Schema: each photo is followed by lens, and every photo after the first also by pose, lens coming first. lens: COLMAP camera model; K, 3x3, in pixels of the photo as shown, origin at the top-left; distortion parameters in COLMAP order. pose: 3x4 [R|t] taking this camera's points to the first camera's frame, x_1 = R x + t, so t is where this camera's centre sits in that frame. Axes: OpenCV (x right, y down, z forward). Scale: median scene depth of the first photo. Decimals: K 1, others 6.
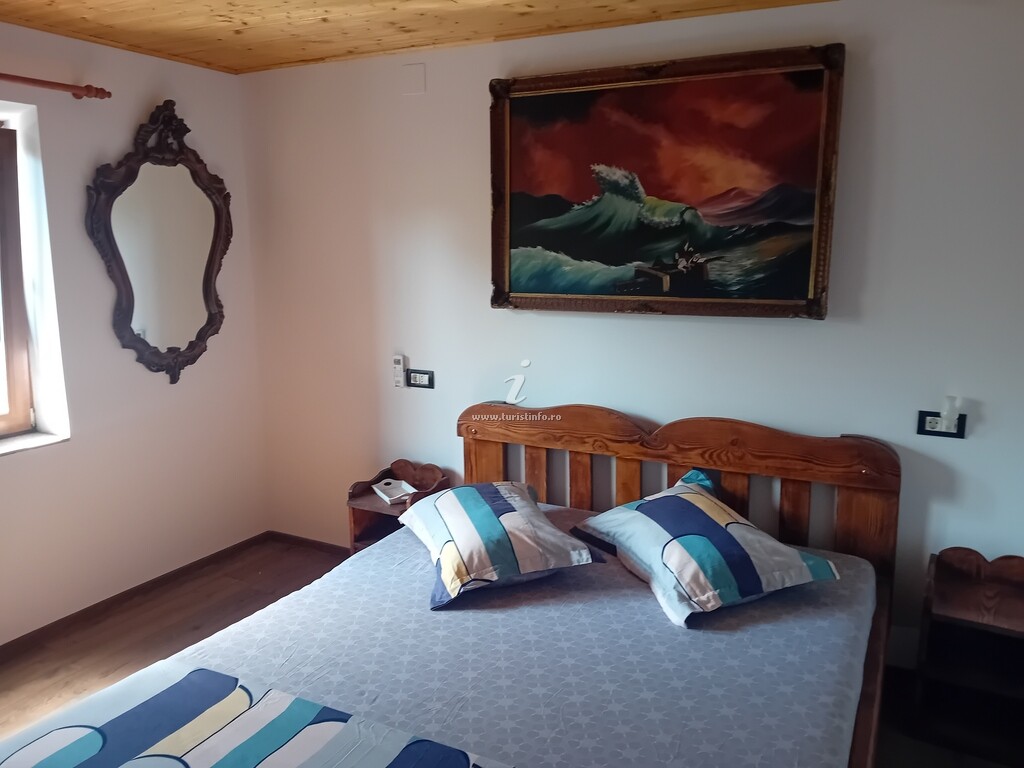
lens RADIAL K [[803.3, 0, 512.0], [0, 803.3, 384.0], [0, 0, 1]] dist [0.104641, -0.244126]
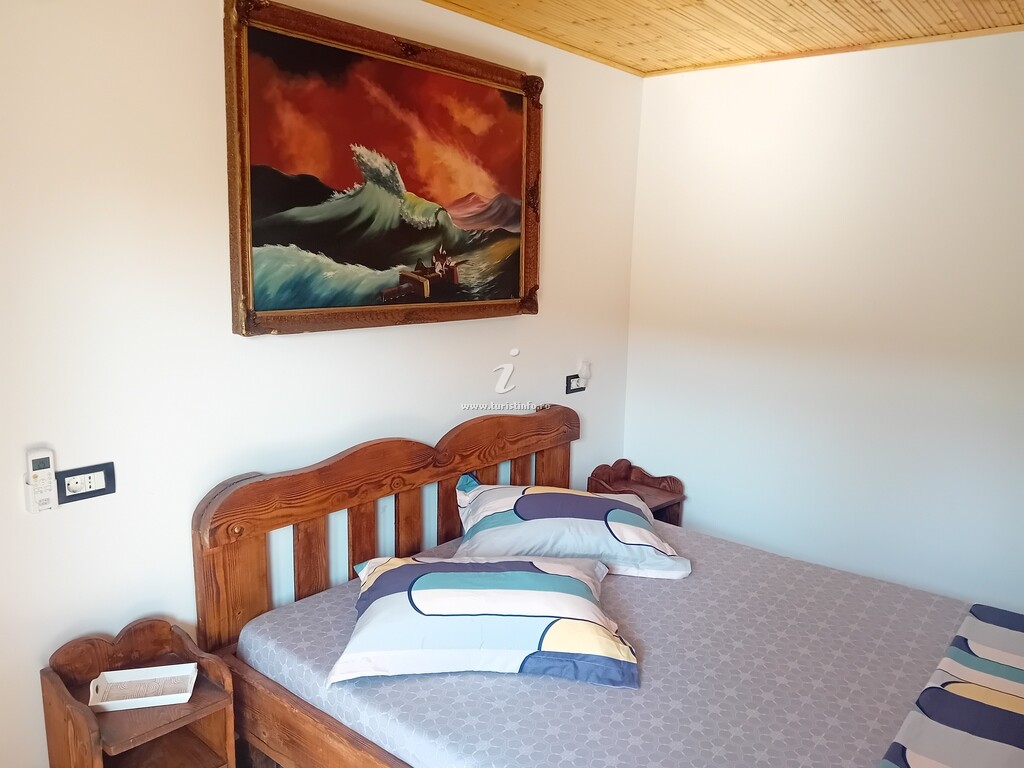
lens RADIAL K [[803.3, 0, 512.0], [0, 803.3, 384.0], [0, 0, 1]] dist [0.104641, -0.244126]
pose [[0.195101, -0.158072, 0.967961, -0.699876], [0.141532, 0.981134, 0.131696, -0.124946], [-0.970517, 0.111304, 0.213793, 0.718984]]
